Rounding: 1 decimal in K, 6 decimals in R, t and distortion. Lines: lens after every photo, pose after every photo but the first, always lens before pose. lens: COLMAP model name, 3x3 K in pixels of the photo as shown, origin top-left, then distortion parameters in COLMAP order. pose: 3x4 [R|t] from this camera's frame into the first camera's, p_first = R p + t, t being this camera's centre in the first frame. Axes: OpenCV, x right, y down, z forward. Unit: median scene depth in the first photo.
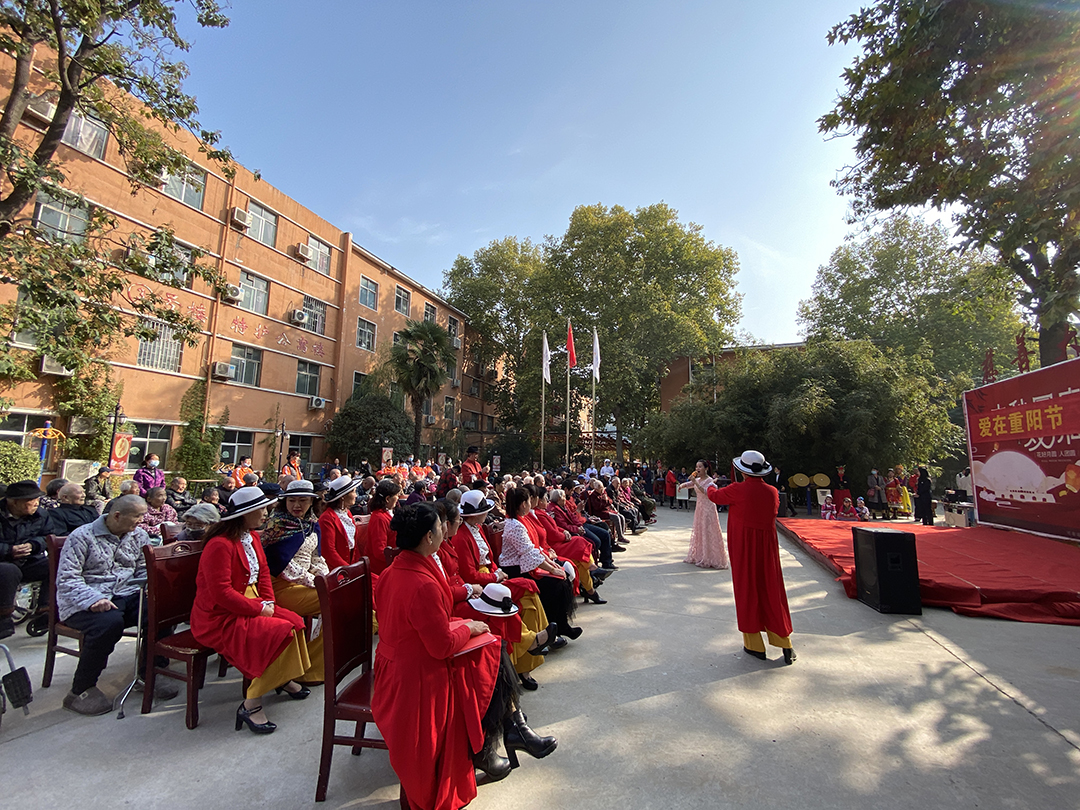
lens RADIAL K [[443.8, 0, 540.0], [0, 443.8, 405.0], [0, 0, 1]] dist [0.016823, -0.000010]
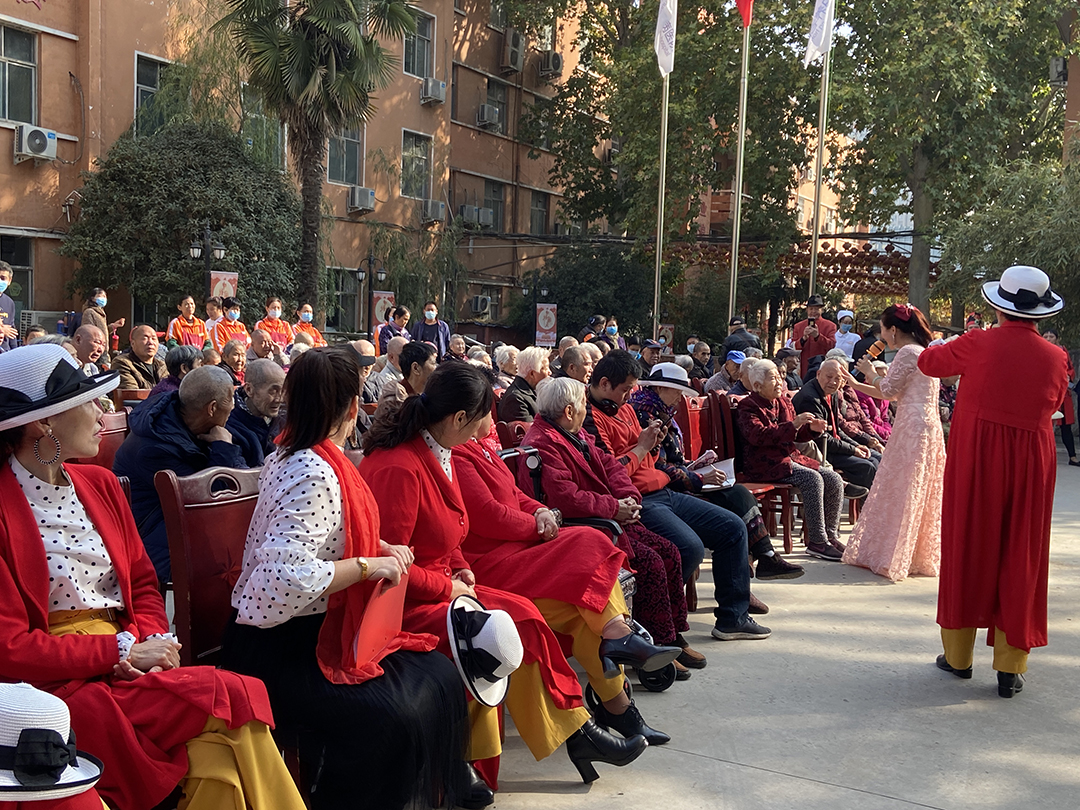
lens RADIAL K [[1199.9, 0, 540.0], [0, 1199.9, 405.0], [0, 0, 1]] dist [0.079804, -0.030270]
pose [[0.985664, 0.027919, -0.166396, 0.065051], [0.003155, 0.982992, 0.183622, 0.022272], [0.168693, -0.181515, 0.968811, 0.076950]]
